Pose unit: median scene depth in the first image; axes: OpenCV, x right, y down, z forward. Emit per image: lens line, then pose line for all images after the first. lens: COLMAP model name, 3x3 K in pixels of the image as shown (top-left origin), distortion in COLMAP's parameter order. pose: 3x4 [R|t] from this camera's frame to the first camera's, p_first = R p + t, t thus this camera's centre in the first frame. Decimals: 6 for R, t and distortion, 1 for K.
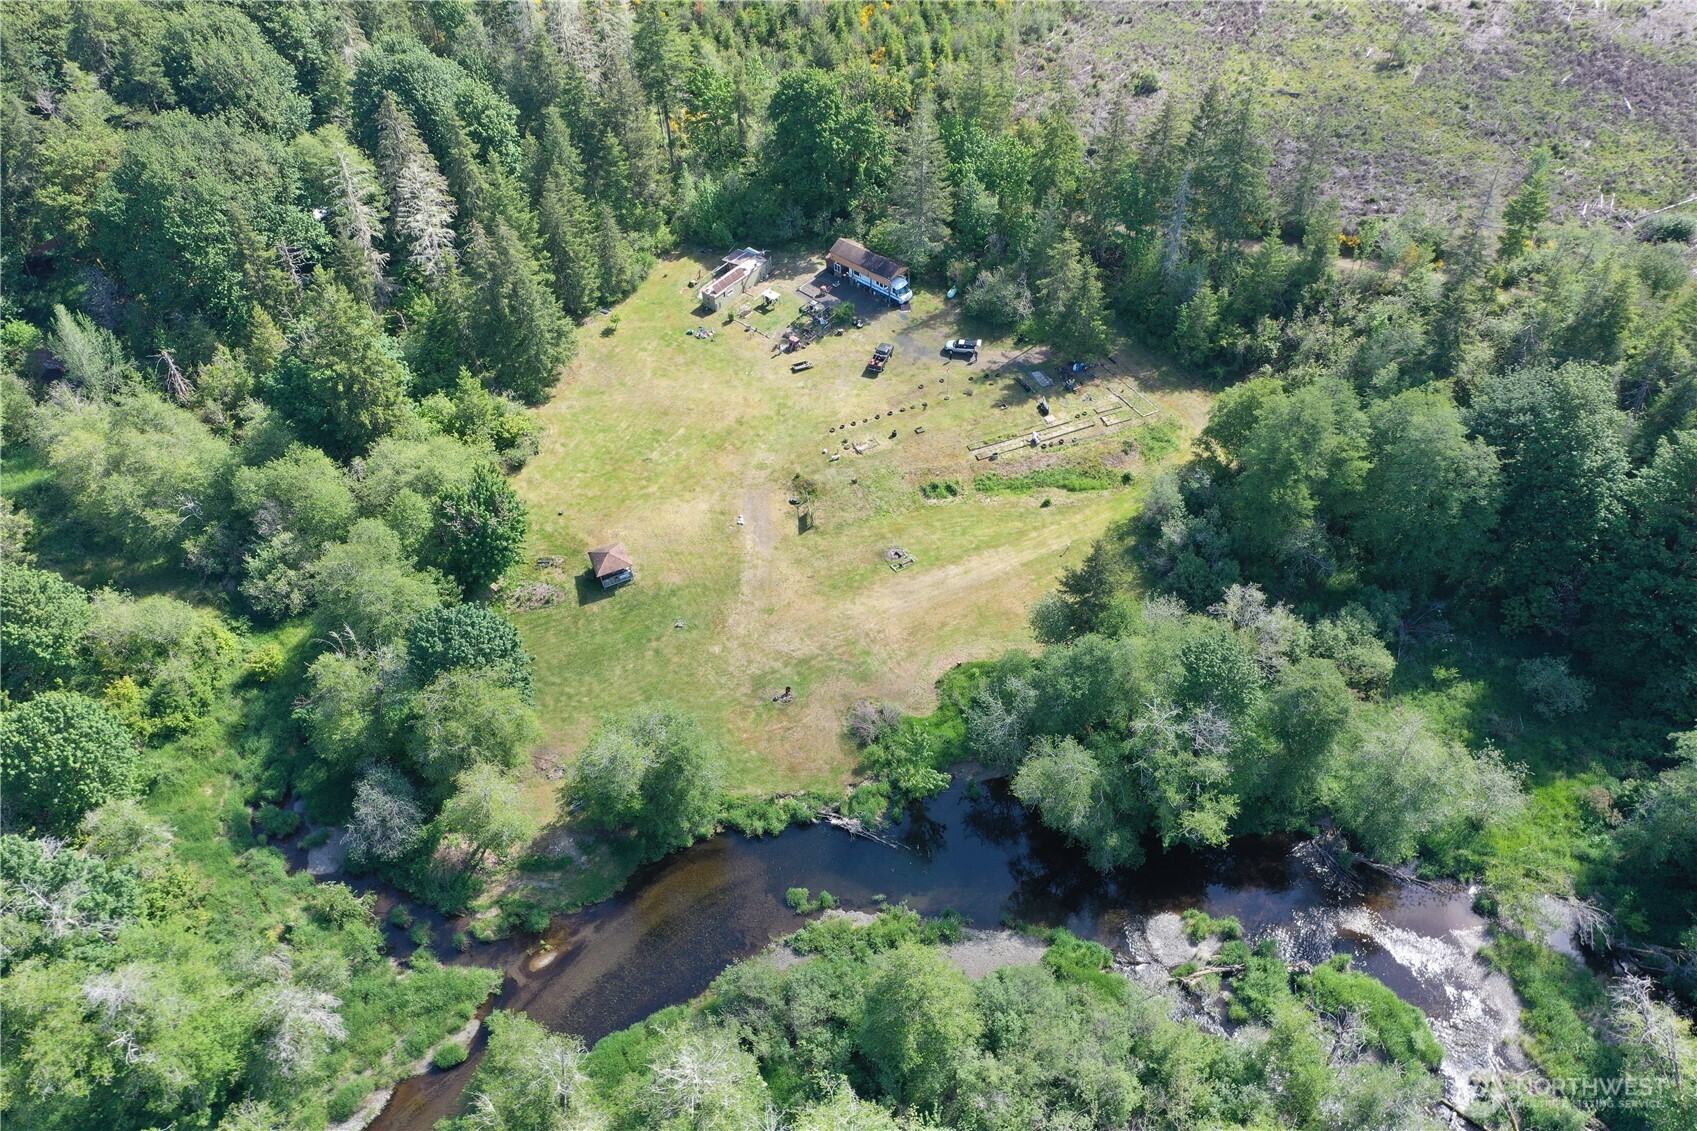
lens RADIAL K [[1353.0, 0, 853.0], [0, 1353.0, 561.3], [0, 0, 1]] dist [0.017549, 0.004041]
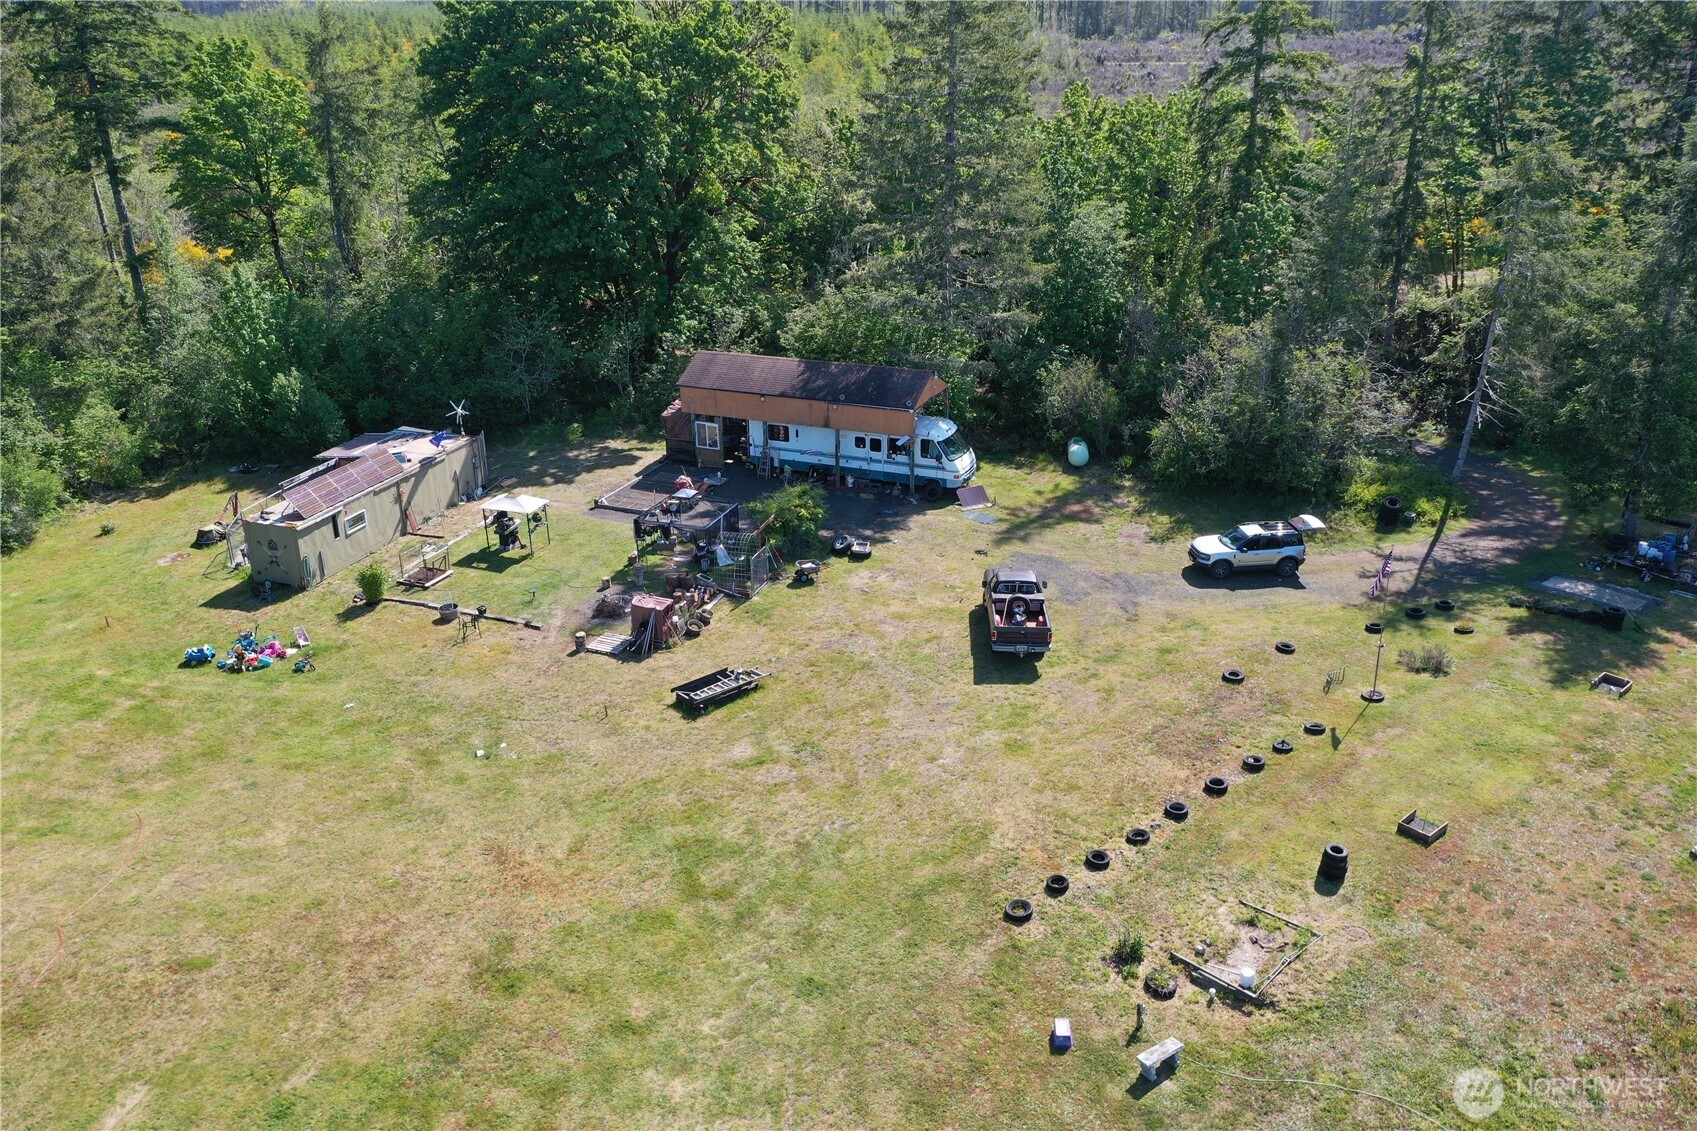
lens RADIAL K [[1353.0, 0, 853.0], [0, 1353.0, 561.3], [0, 0, 1]] dist [0.017549, 0.004041]
pose [[0.947215, -0.119429, 0.297524, -0.078946], [0.225360, 0.908097, -0.352948, -0.072318], [-0.228029, 0.401368, 0.887078, 0.742070]]
